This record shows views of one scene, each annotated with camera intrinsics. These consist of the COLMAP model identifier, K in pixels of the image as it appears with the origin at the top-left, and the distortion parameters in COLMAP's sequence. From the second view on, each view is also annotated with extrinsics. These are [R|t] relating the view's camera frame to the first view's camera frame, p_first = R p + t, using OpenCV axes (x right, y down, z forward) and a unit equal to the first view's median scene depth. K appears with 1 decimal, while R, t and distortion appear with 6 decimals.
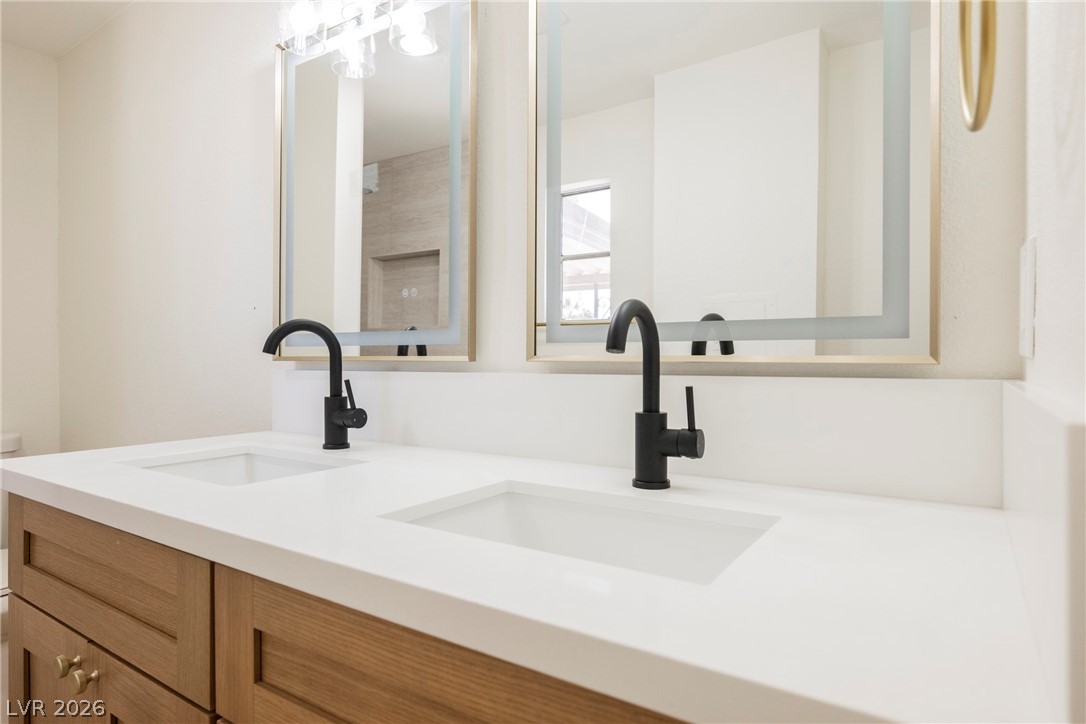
lens RADIAL K [[624.7, 0, 543.0], [0, 624.7, 362.0], [0, 0, 1]] dist [0.001199, 0.001005]
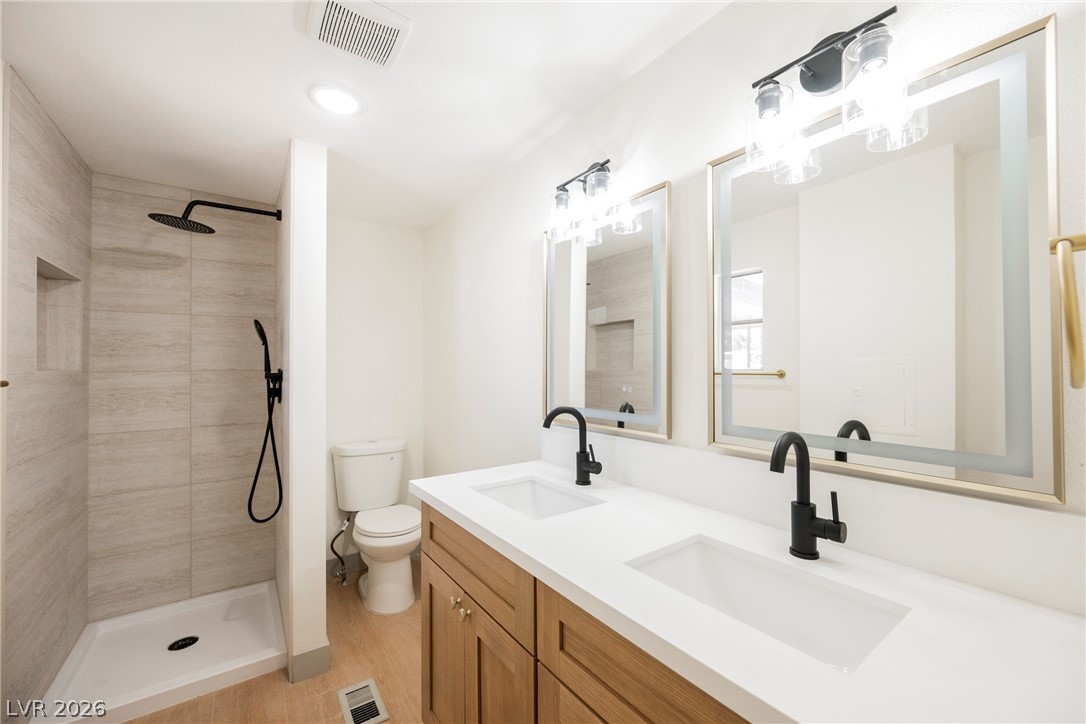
lens RADIAL K [[439.7, 0, 540.7], [0, 439.7, 359.0], [0, 0, 1]] dist [0.001028, -0.000007]
pose [[0.937350, -0.007939, -0.348297, -0.040534], [0.000672, 0.999780, -0.020981, -0.227258], [0.348387, 0.019433, 0.937149, -0.179081]]
